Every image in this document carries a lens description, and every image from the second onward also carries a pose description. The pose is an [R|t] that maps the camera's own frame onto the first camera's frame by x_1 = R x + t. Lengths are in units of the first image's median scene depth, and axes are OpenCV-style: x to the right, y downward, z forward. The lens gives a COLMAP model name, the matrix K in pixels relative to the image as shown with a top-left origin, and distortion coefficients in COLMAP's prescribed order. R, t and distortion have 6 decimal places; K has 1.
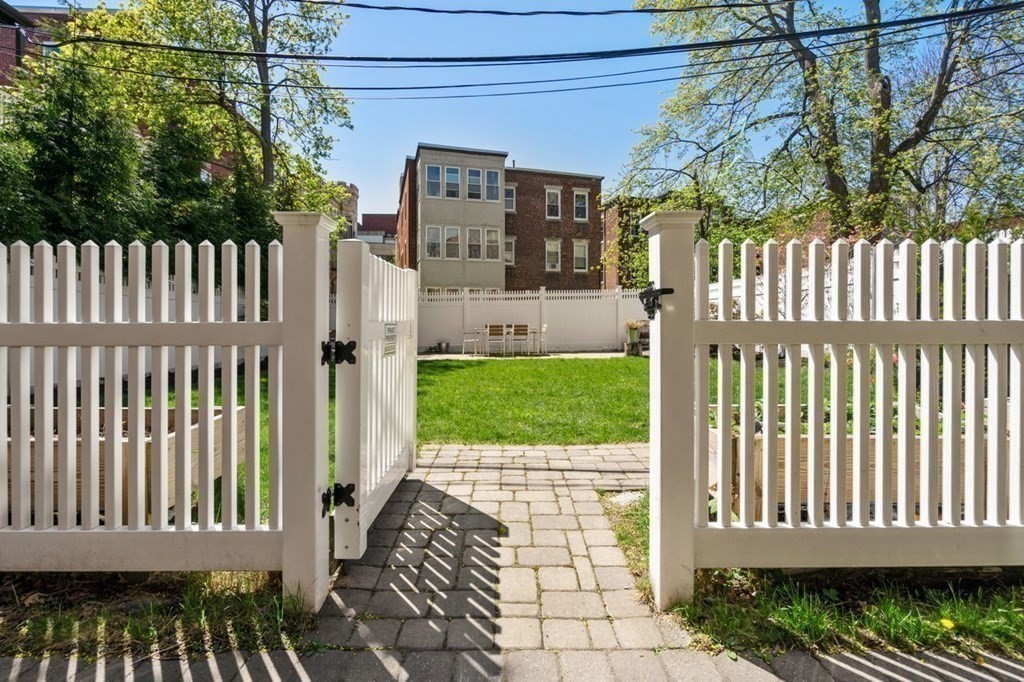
lens RADIAL K [[472.7, 0, 499.1], [0, 472.7, 326.4], [0, 0, 1]] dist [0.000458, 0.001457]
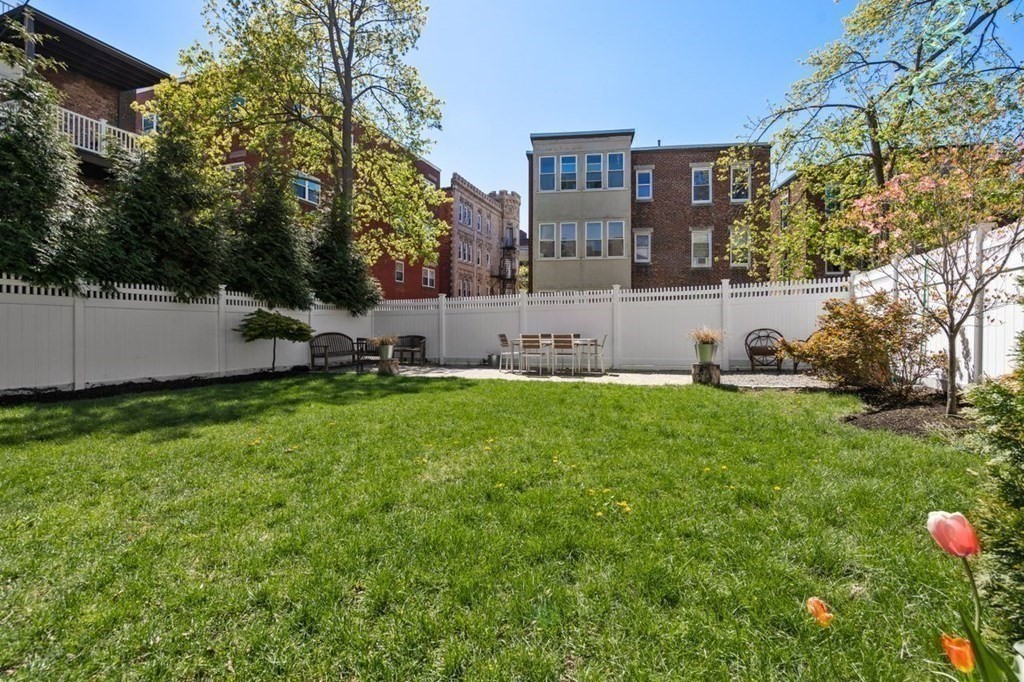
lens RADIAL K [[472.7, 0, 512.4], [0, 472.7, 332.2], [0, 0, 1]] dist [0.000458, 0.001457]
pose [[0.923059, 0.002022, -0.384654, 0.144897], [-0.001726, 0.999998, 0.001116, -0.004603], [0.384655, -0.000366, 0.923060, 0.133272]]
